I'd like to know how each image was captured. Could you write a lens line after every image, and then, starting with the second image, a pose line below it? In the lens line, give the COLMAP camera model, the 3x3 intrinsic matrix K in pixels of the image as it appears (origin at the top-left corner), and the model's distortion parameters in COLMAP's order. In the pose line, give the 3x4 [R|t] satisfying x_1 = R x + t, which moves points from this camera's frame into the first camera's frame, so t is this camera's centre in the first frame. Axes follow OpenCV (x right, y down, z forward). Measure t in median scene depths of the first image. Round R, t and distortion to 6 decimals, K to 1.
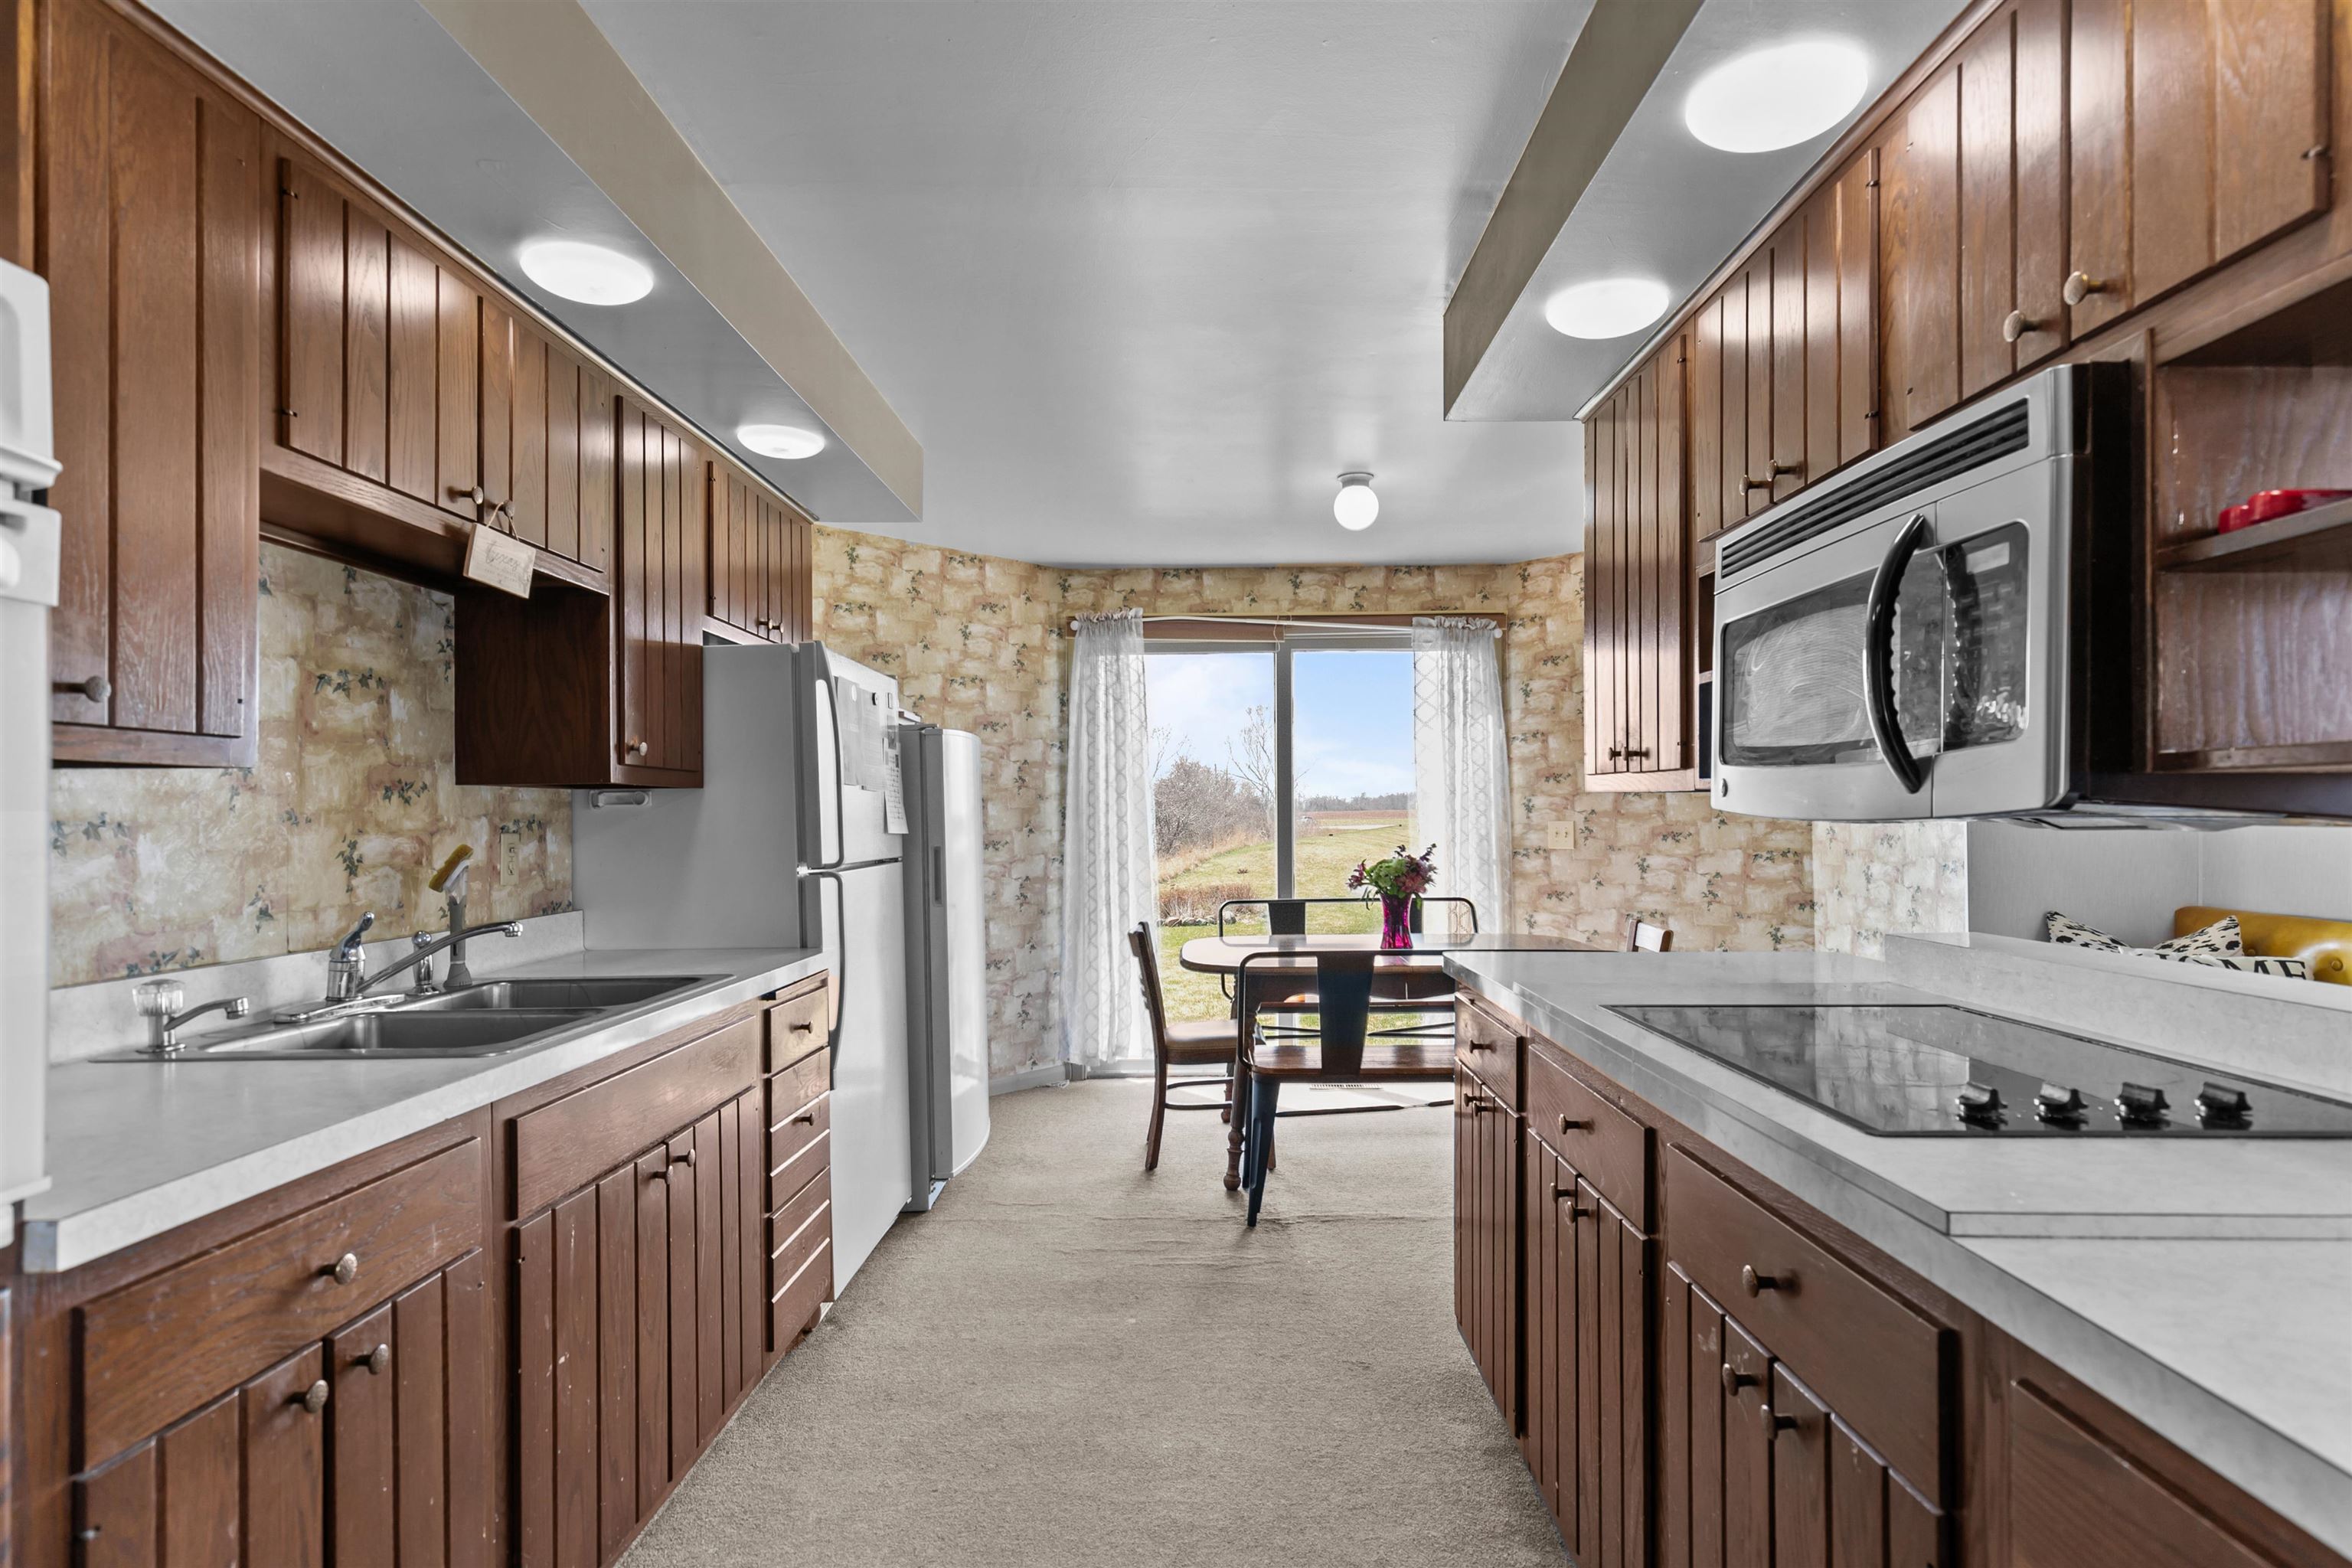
lens RADIAL K [[1223.6, 0, 1183.3], [0, 1223.6, 800.8], [0, 0, 1]] dist [-0.000375, -0.000434]
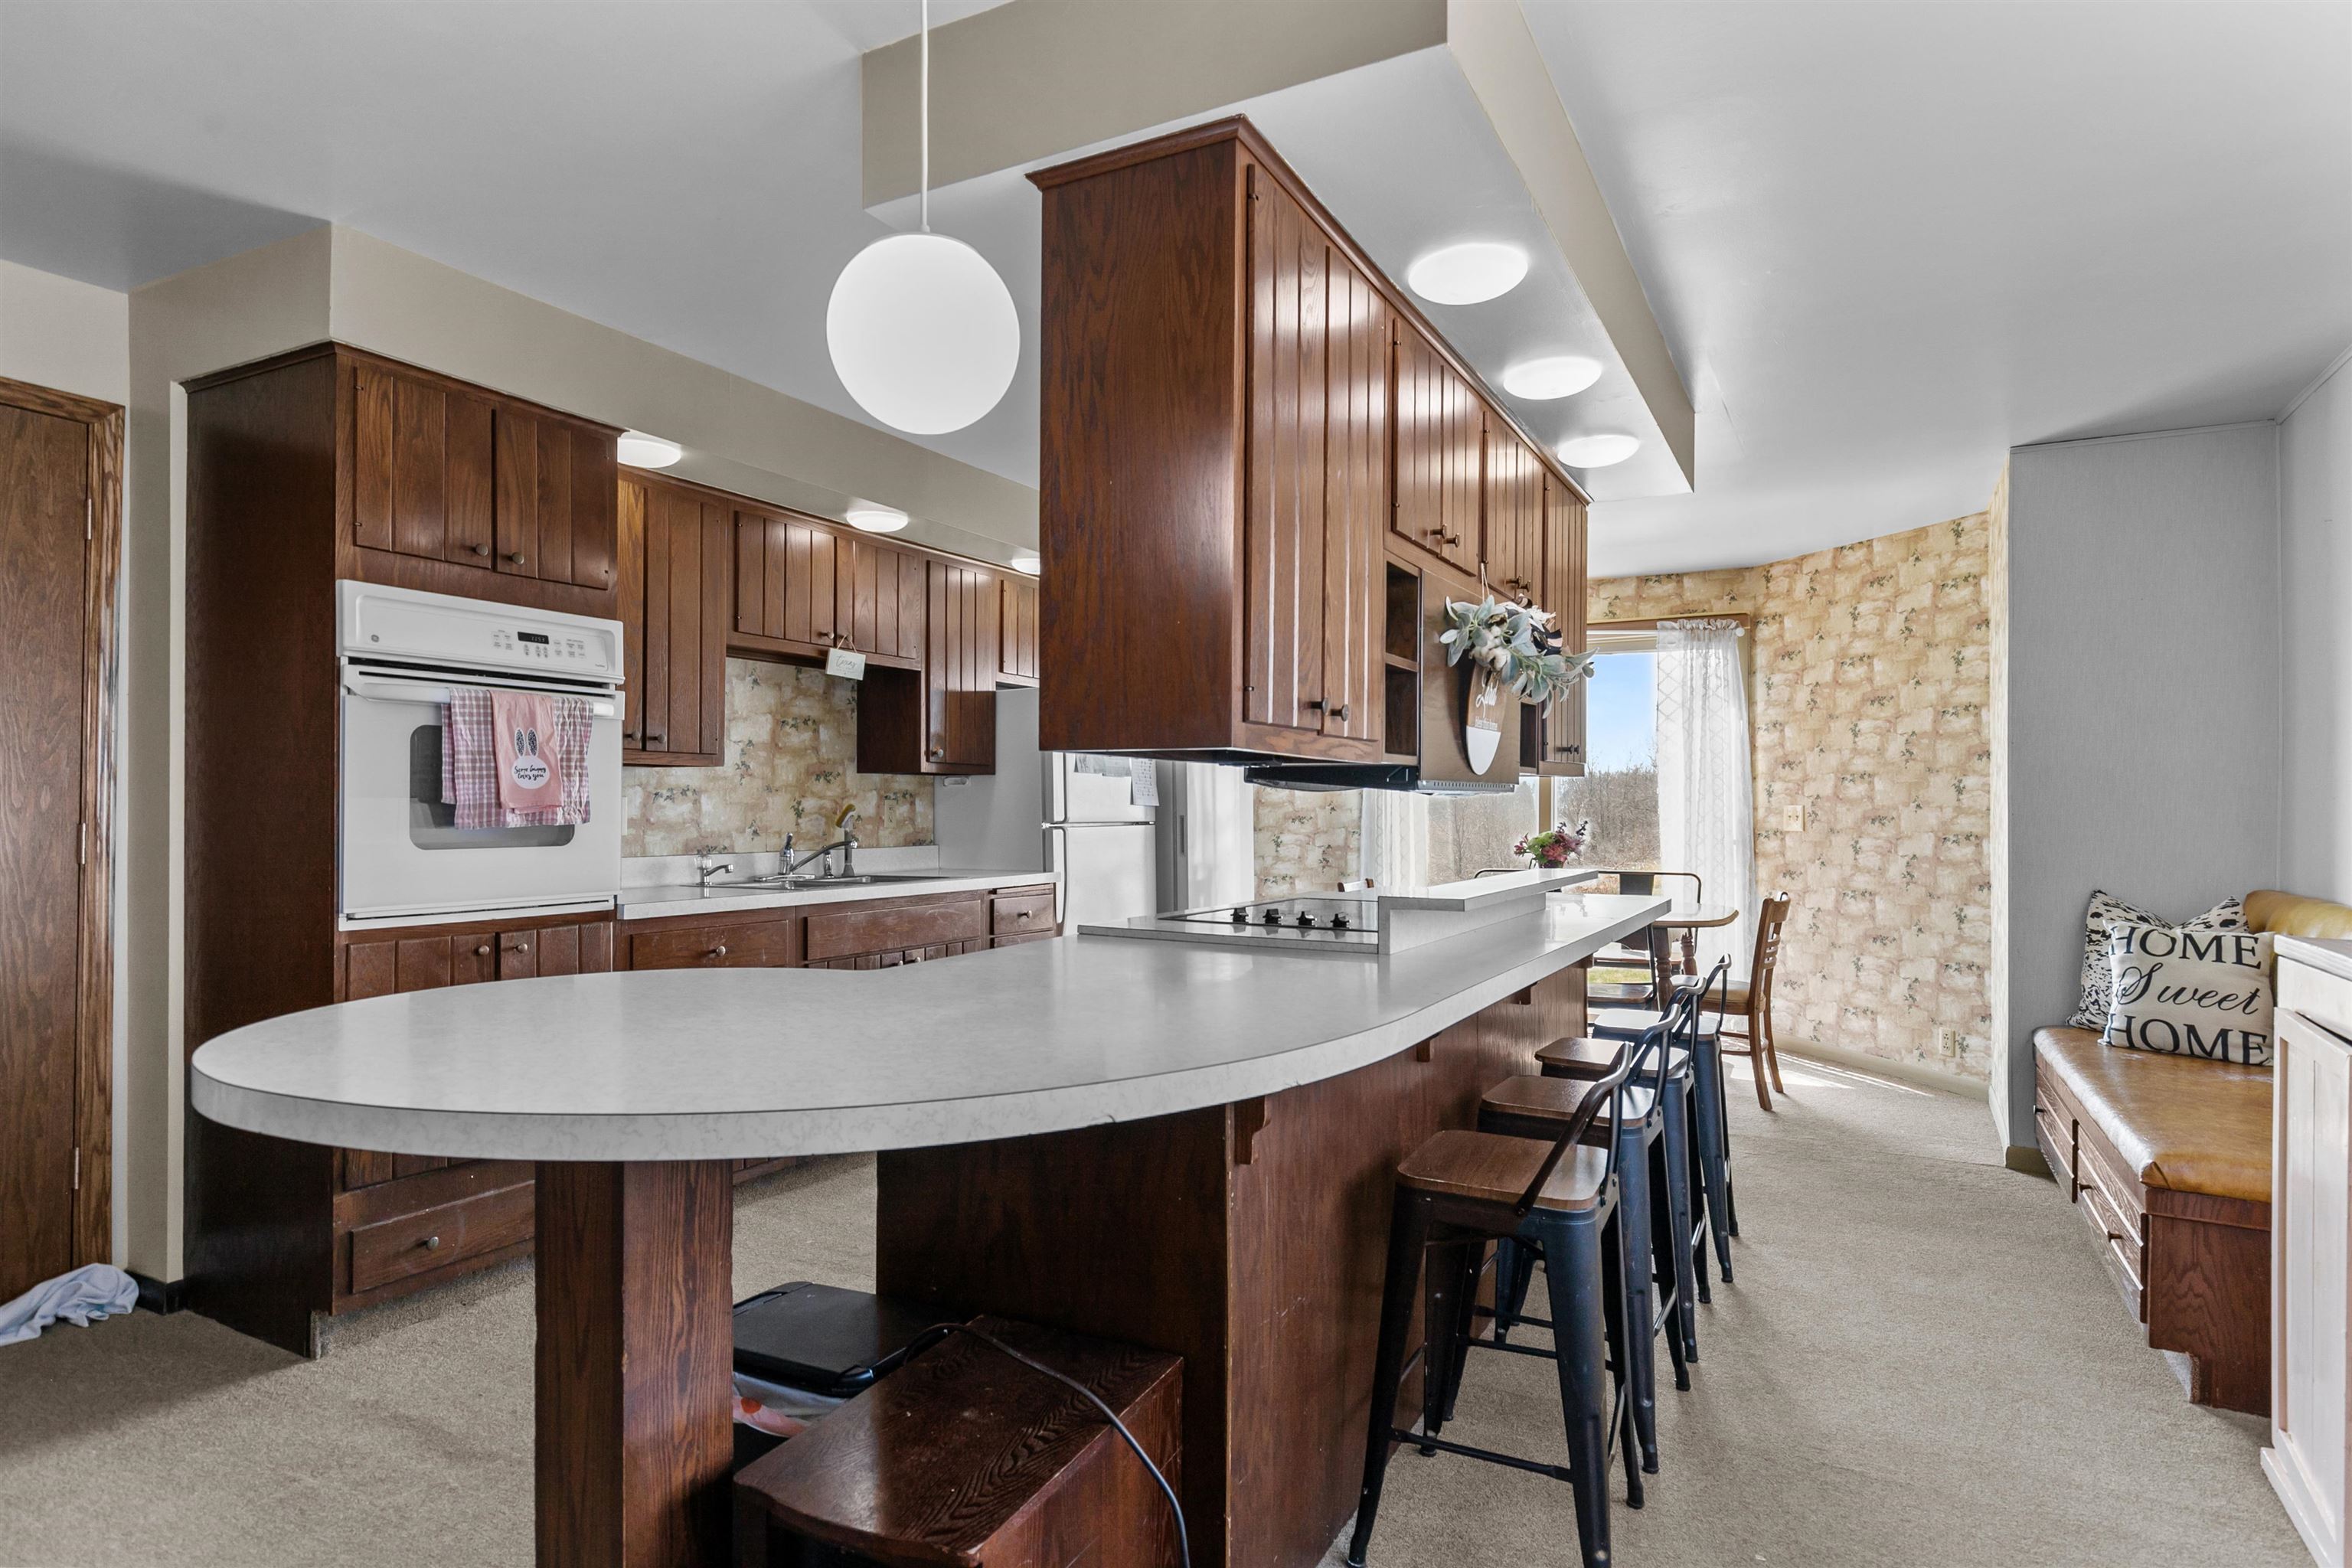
lens RADIAL K [[1265.6, 0, 1183.8], [0, 1265.6, 800.6], [0, 0, 1]] dist [0.002080, 0.000039]
pose [[0.886547, 0.008010, -0.462570, 0.354491], [-0.003854, 0.999943, 0.009929, 0.003644], [0.462623, -0.007019, 0.886527, -0.236025]]
